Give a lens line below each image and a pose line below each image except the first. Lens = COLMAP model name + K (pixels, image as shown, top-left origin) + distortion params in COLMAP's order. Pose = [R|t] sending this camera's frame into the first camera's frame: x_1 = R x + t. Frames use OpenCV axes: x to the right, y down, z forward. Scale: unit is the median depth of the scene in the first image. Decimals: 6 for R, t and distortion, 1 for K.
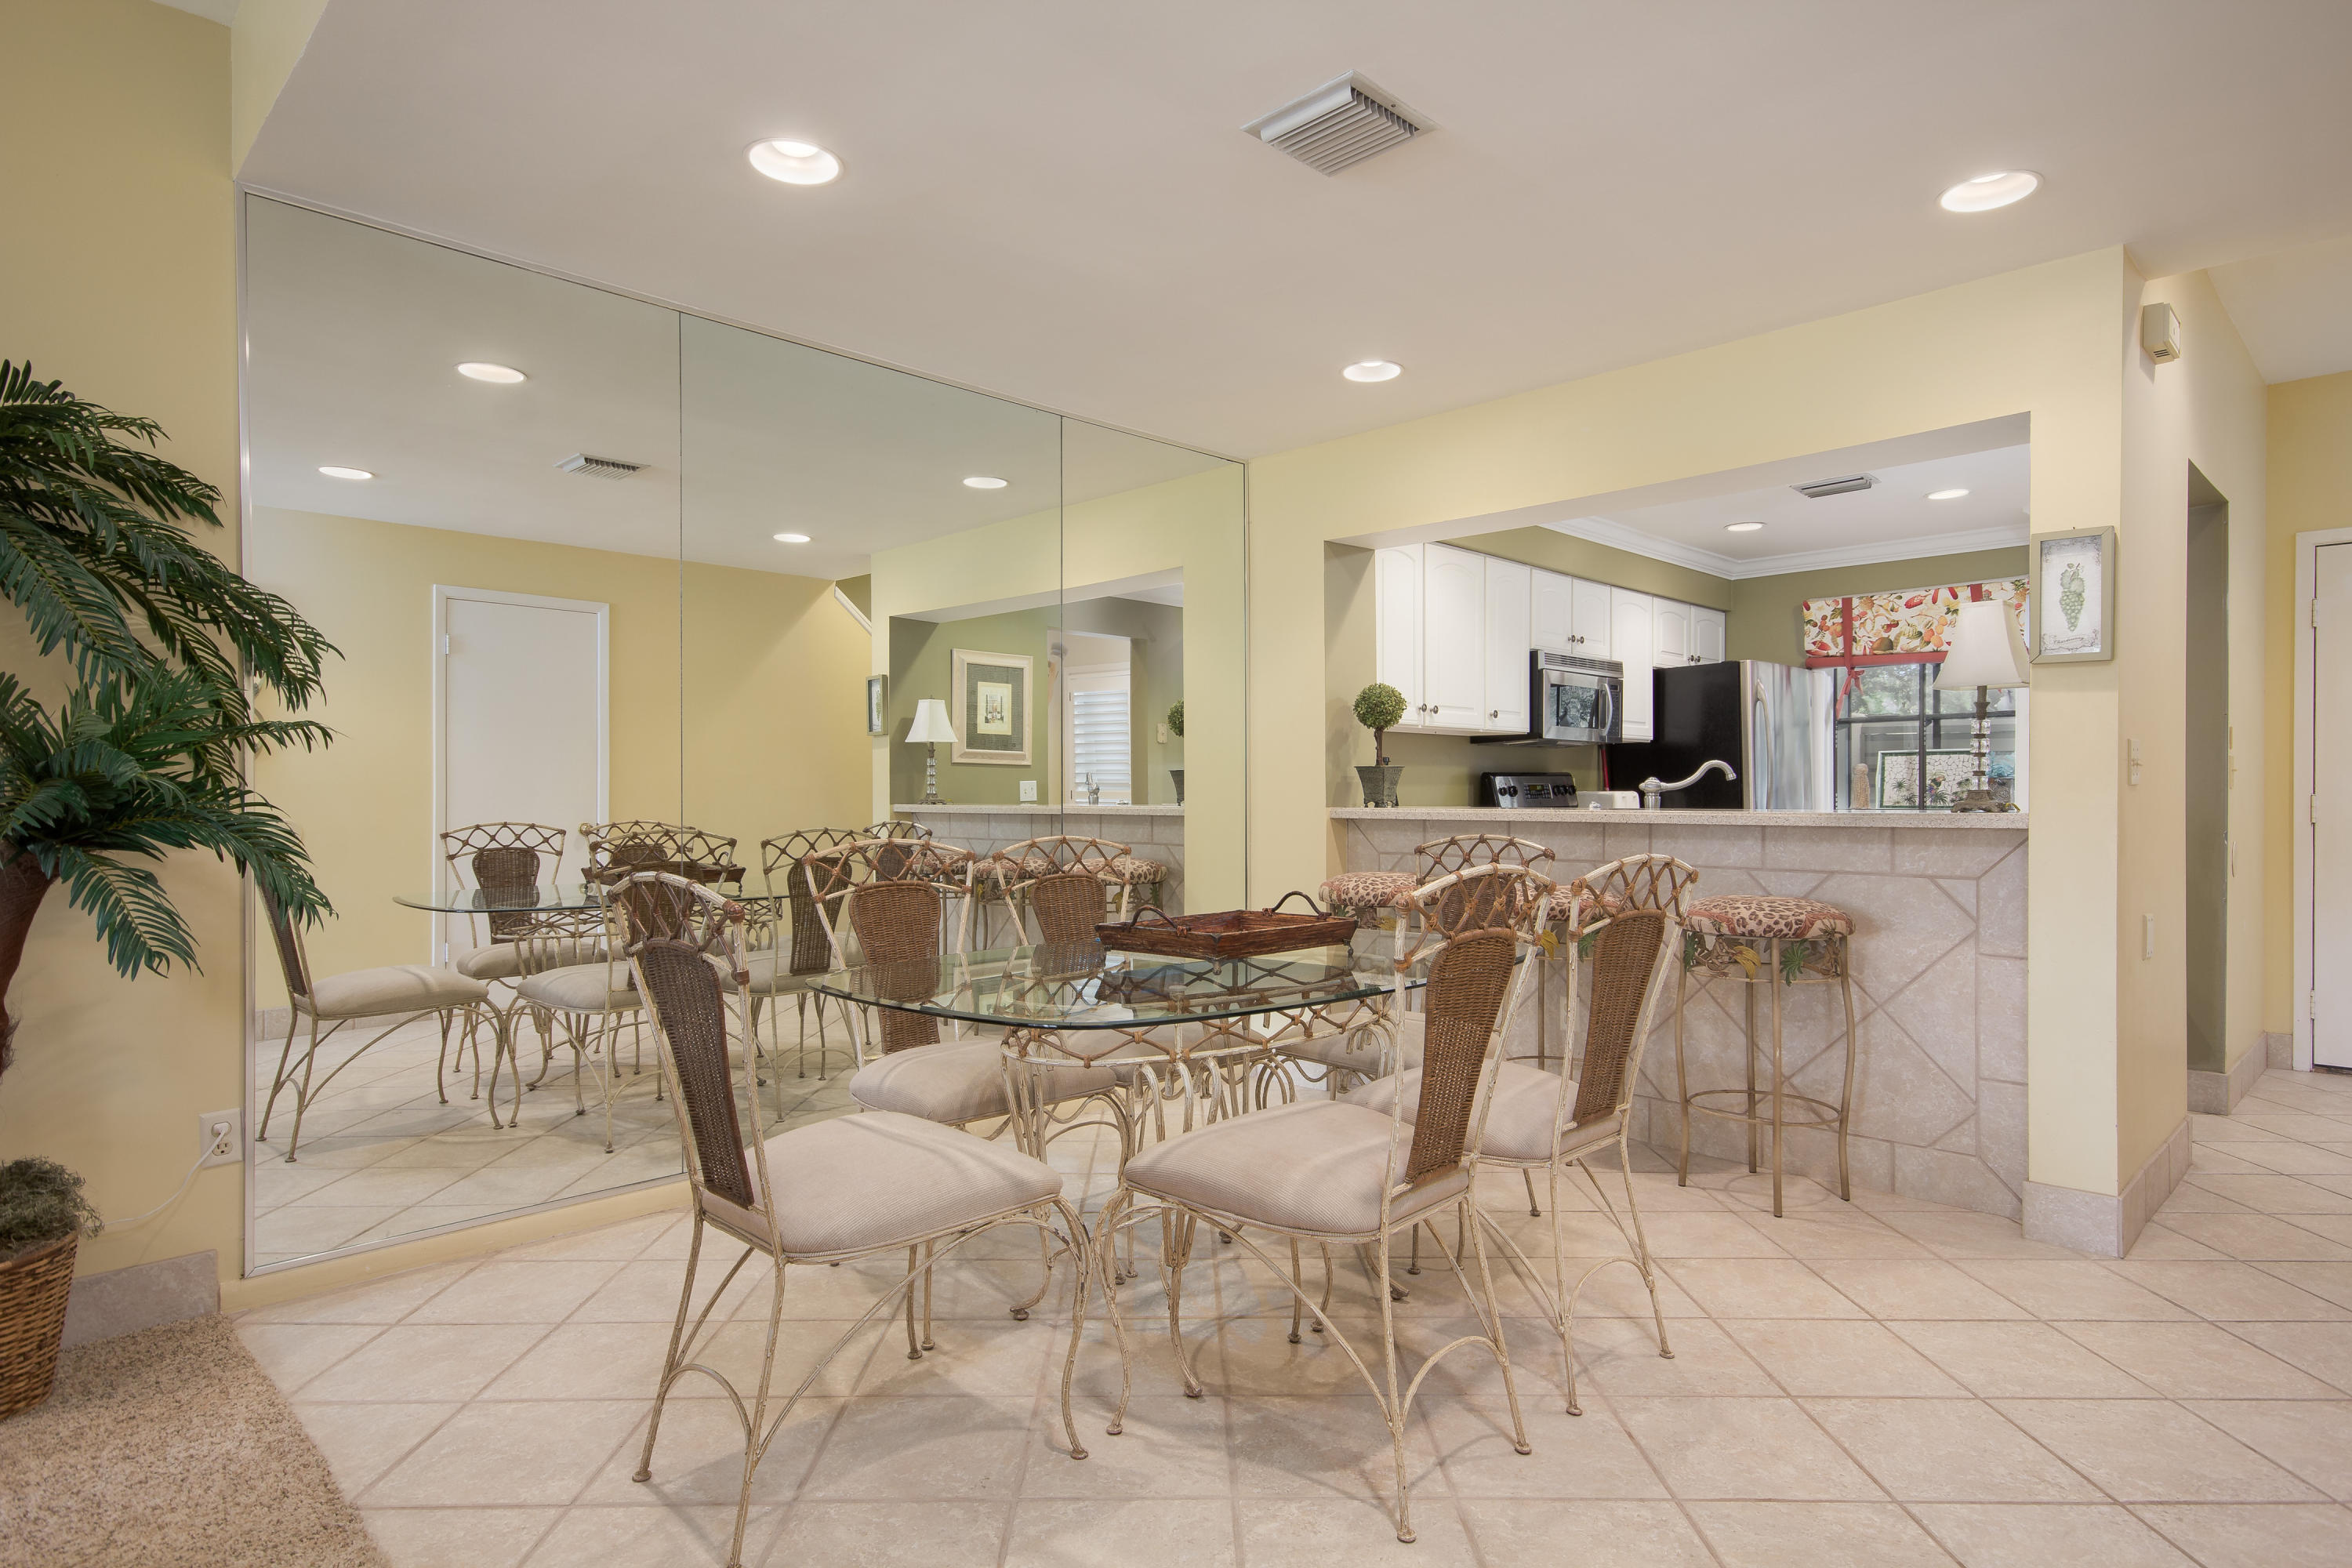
lens RADIAL K [[1287.7, 0, 1181.5], [0, 1287.7, 803.7], [0, 0, 1]] dist [0.013025, 0.000694]
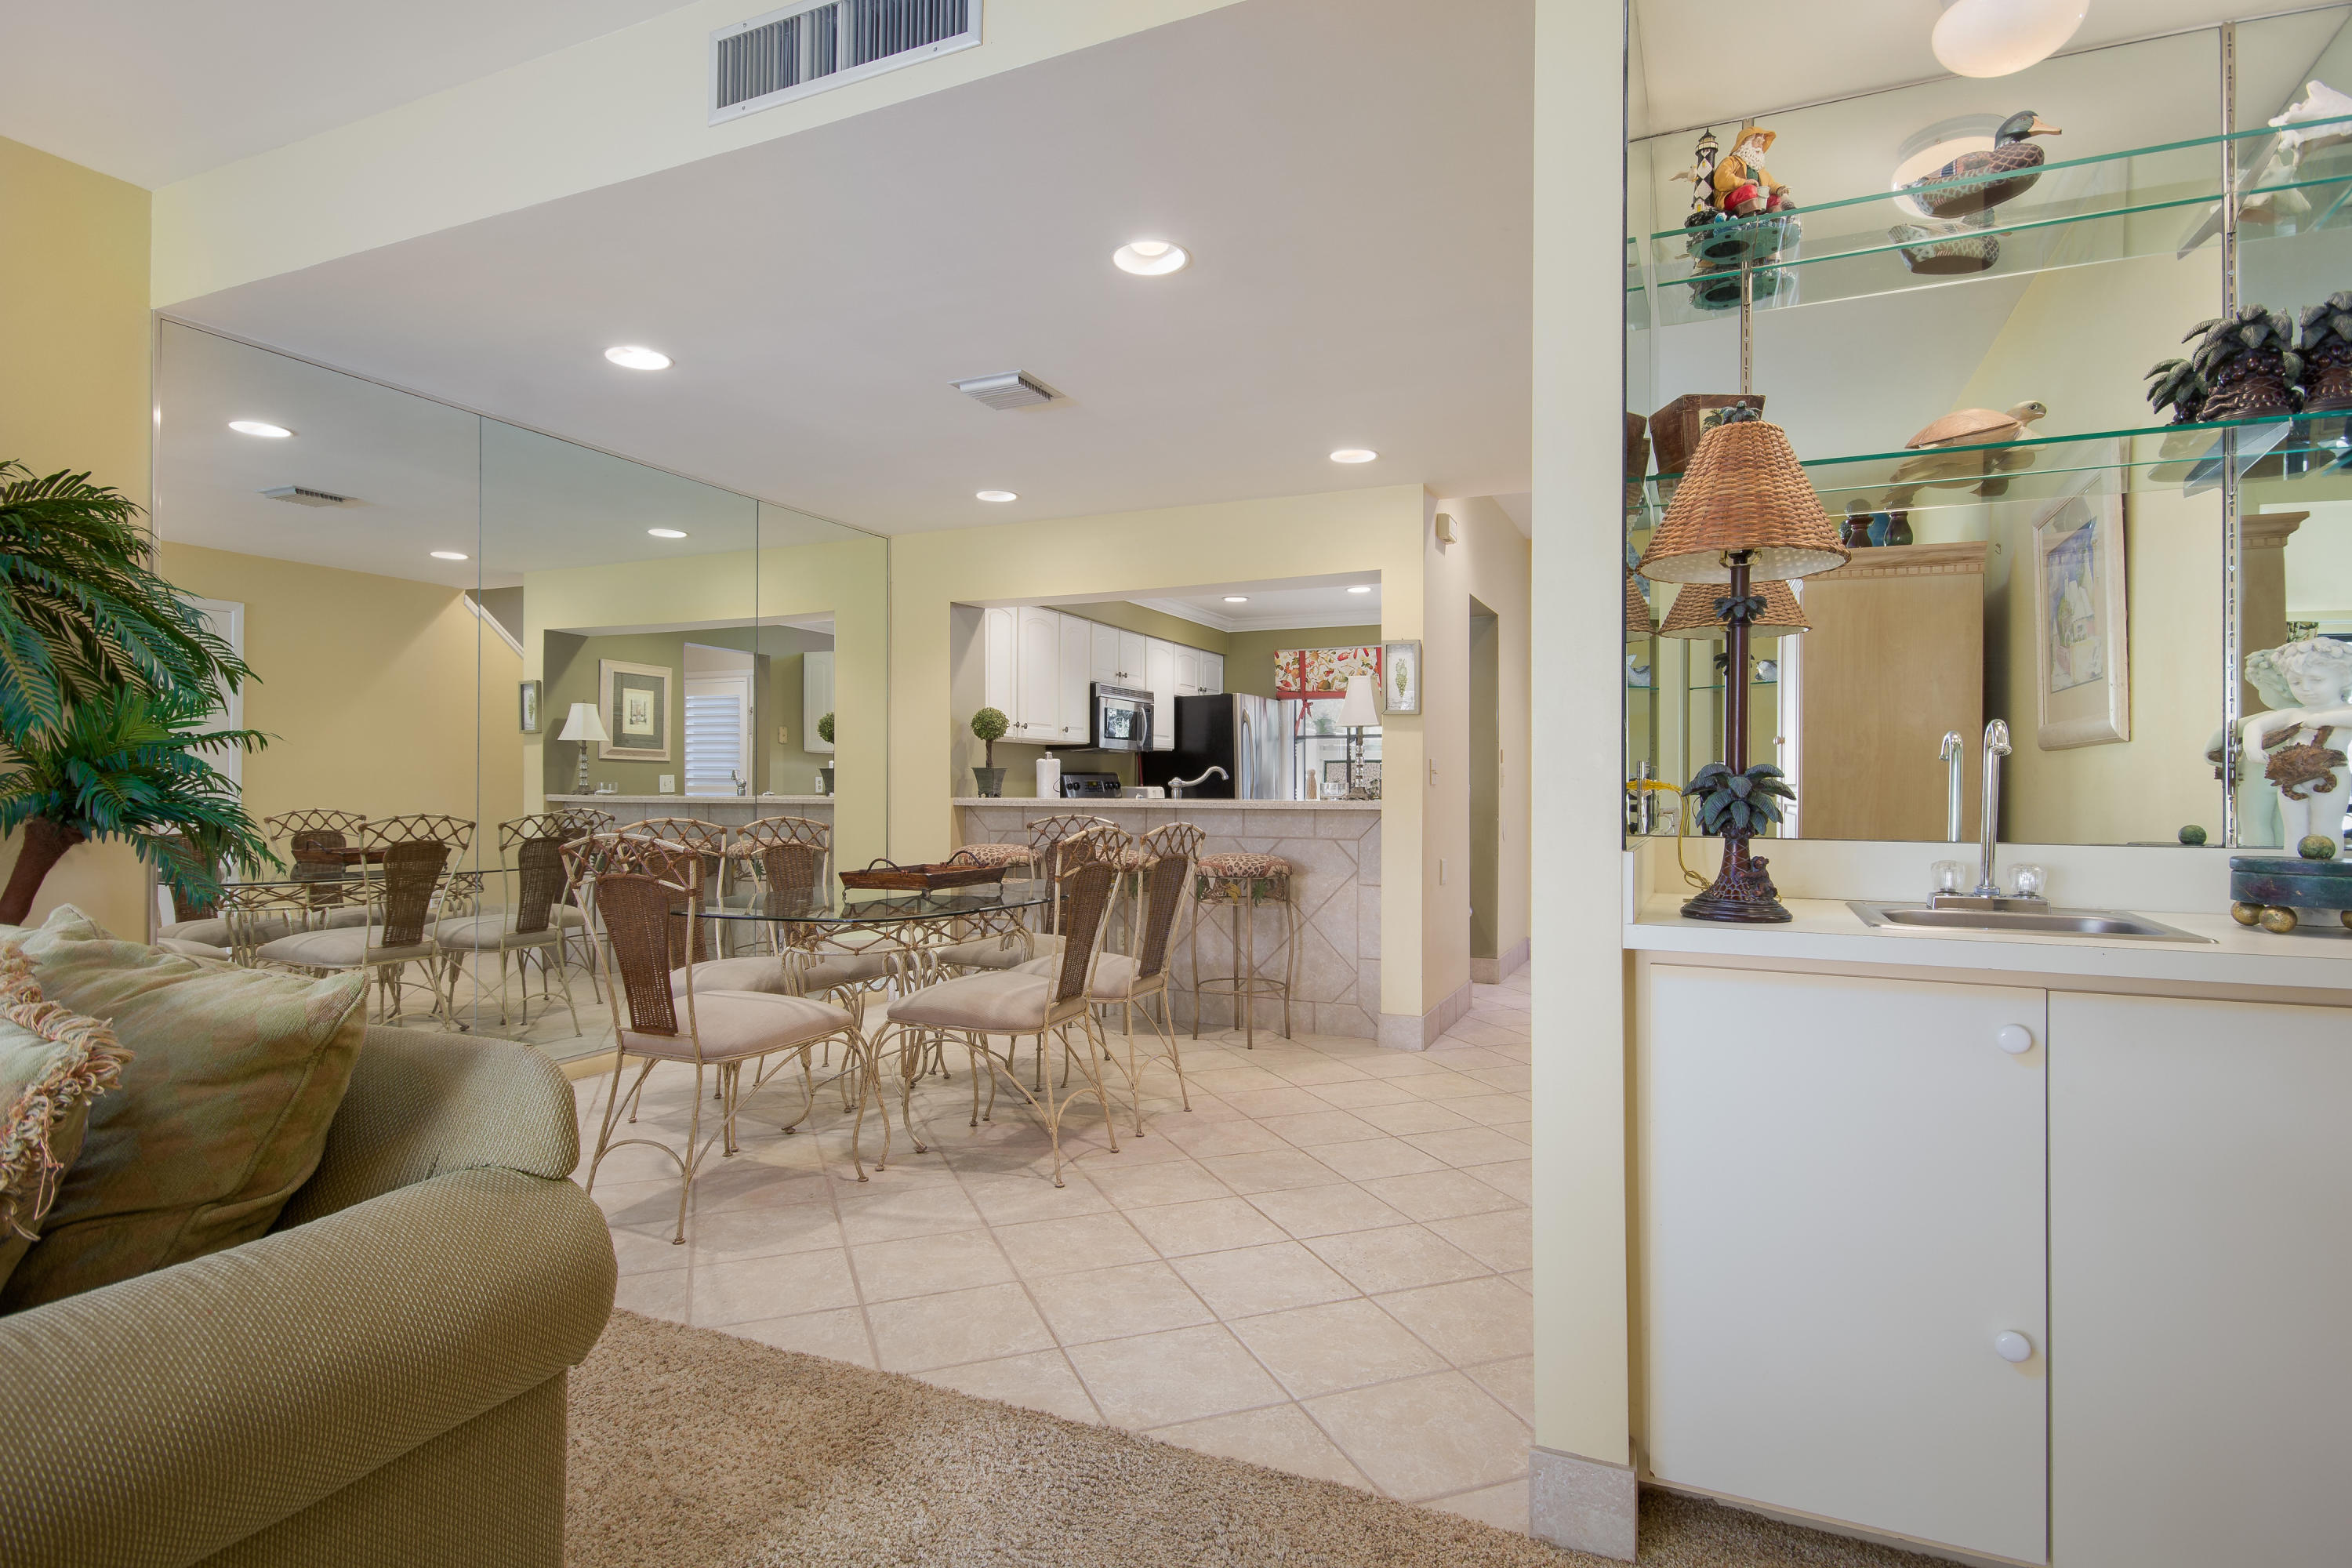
lens RADIAL K [[1220.3, 0, 1176.0], [0, 1220.3, 784.0], [0, 0, 1]] dist [-0.000197, 0.000023]
pose [[0.936580, 0.006034, 0.350403, -0.121231], [-0.002262, 0.999935, -0.011173, 0.002620], [-0.350447, 0.009672, 0.936532, -0.298990]]
